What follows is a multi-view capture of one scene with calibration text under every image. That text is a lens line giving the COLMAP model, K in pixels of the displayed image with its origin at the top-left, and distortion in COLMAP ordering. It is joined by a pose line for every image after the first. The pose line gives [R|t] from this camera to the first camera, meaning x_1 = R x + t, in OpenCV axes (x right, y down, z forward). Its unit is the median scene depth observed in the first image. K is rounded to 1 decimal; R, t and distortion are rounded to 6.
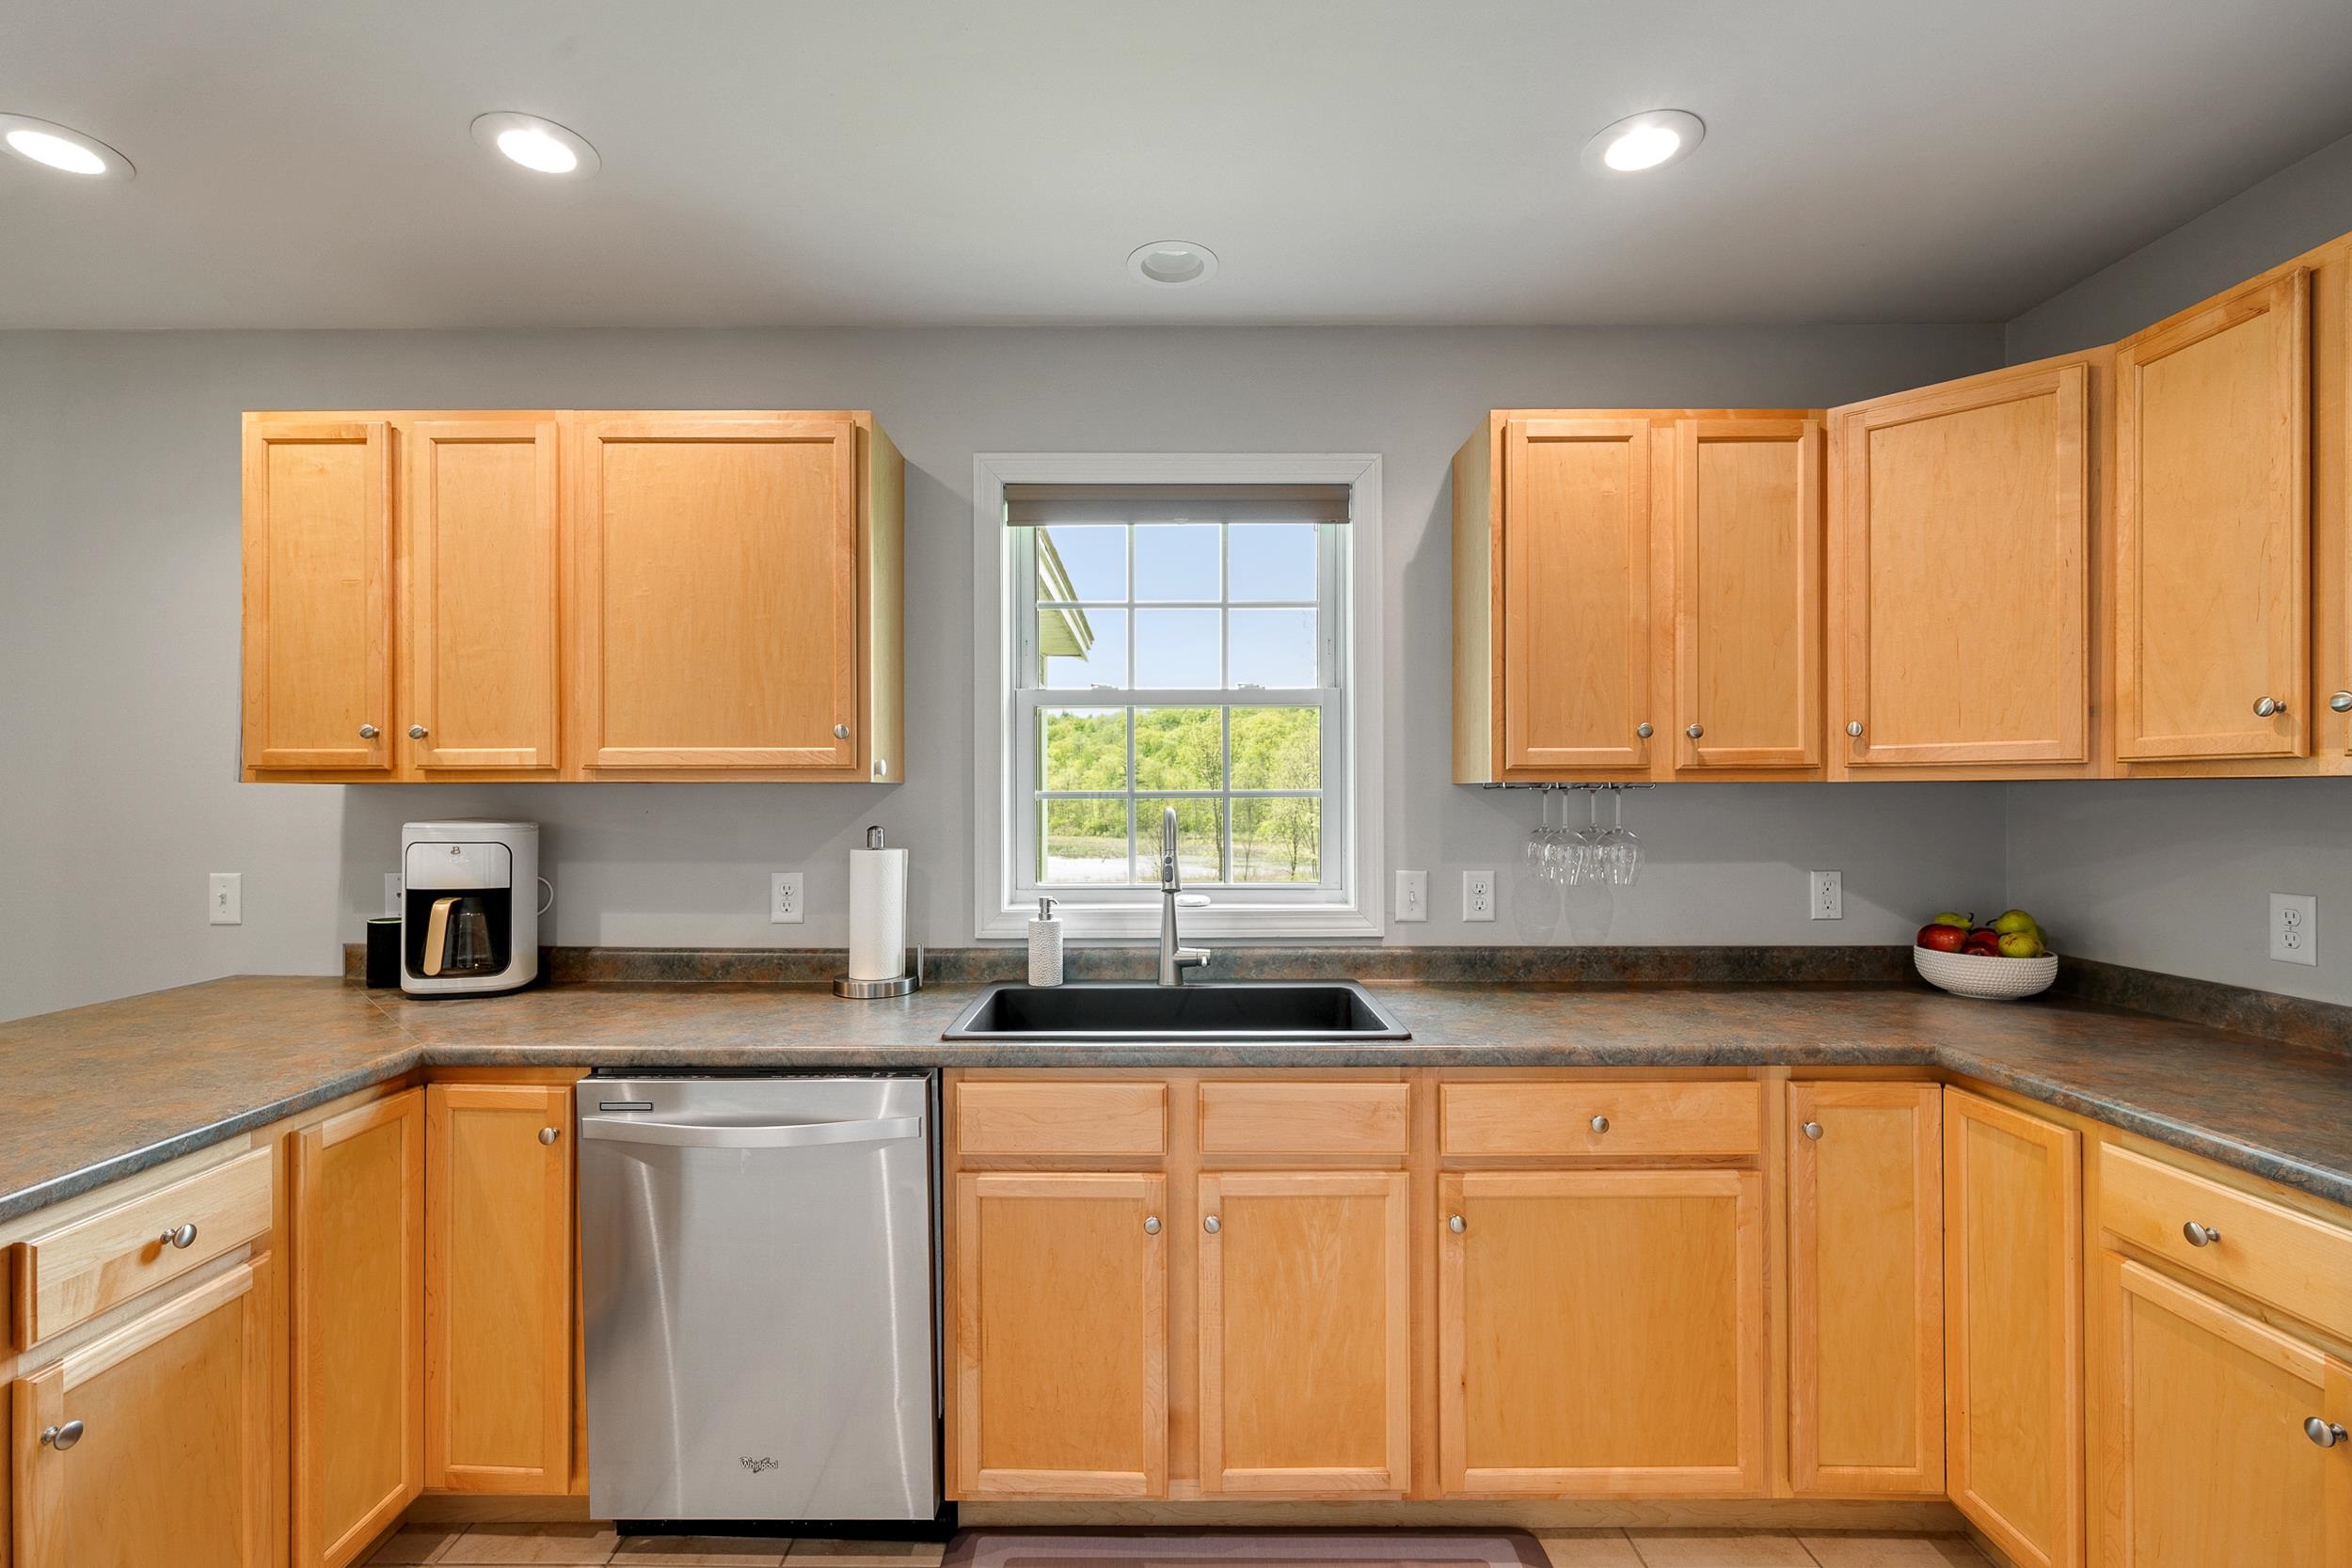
lens RADIAL K [[1039.7, 0, 1177.3], [0, 1039.7, 794.2], [0, 0, 1]] dist [0.002187, 0.000223]
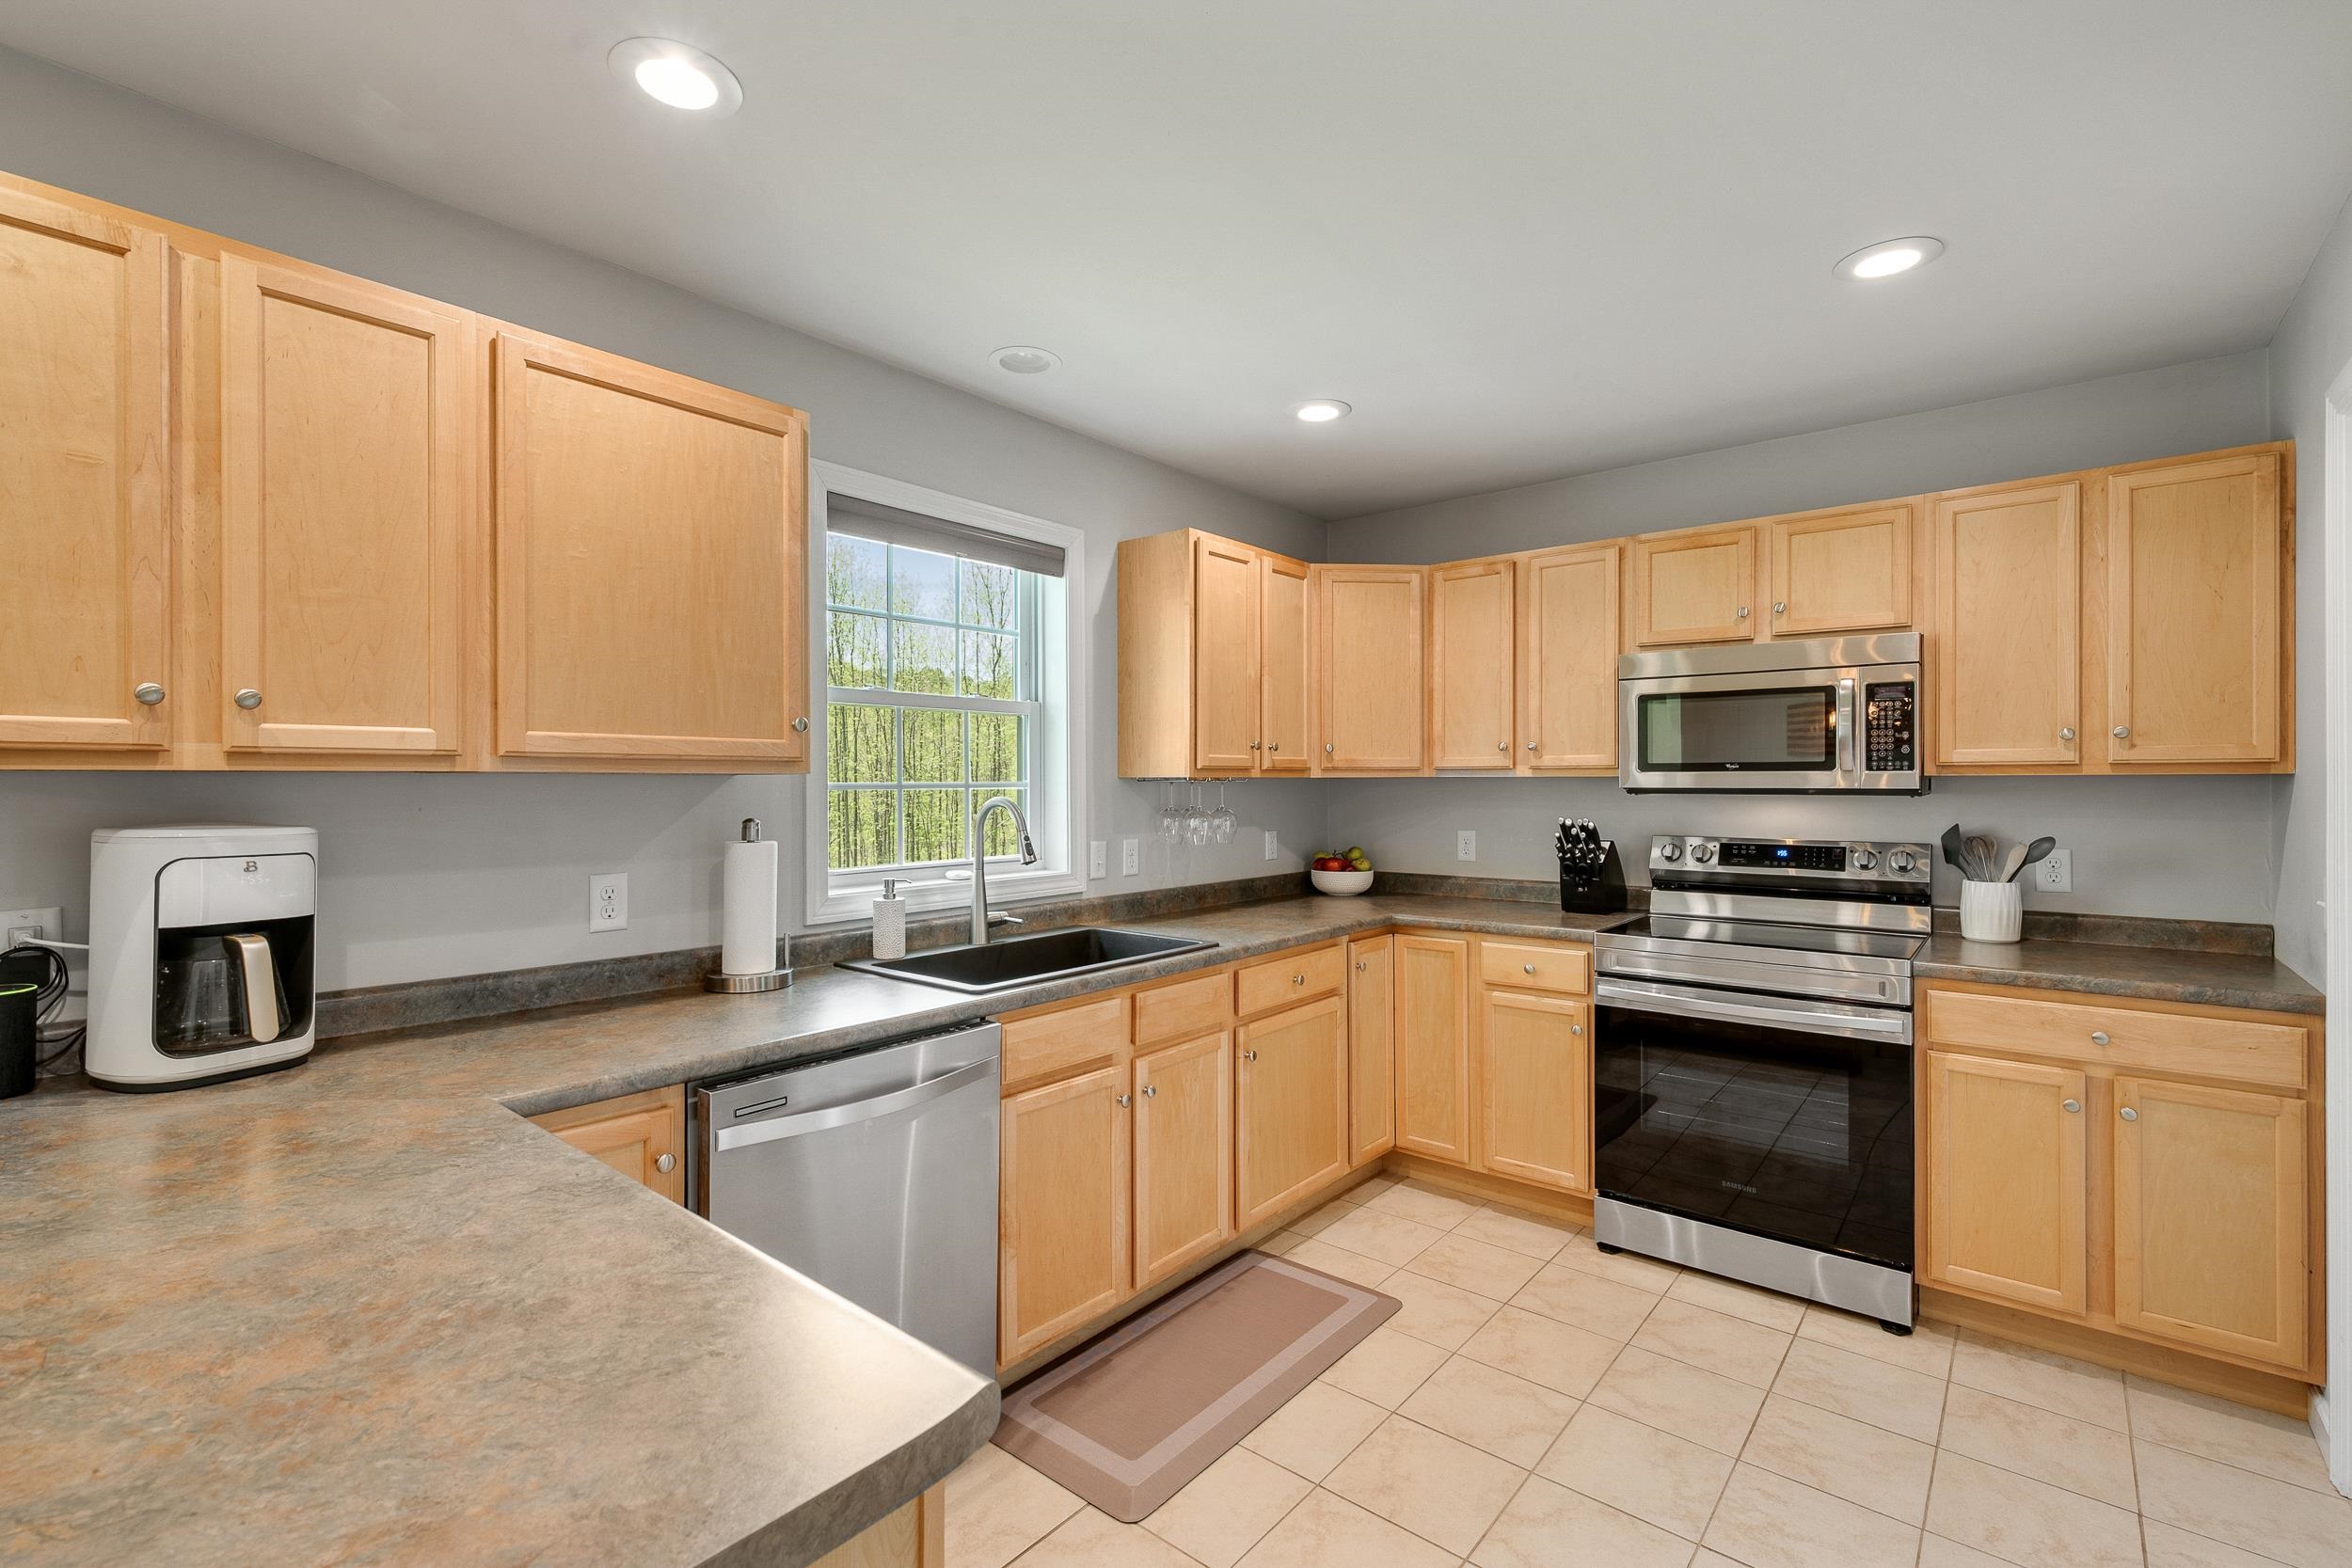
lens RADIAL K [[1041.4, 0, 1176.0], [0, 1041.4, 784.0], [0, 0, 1]] dist [0.016343, 0.000081]
pose [[0.638673, -0.001117, 0.769477, -0.864117], [0.000478, 0.999999, 0.001056, -0.003021], [-0.769478, -0.000307, 0.638673, 0.060412]]
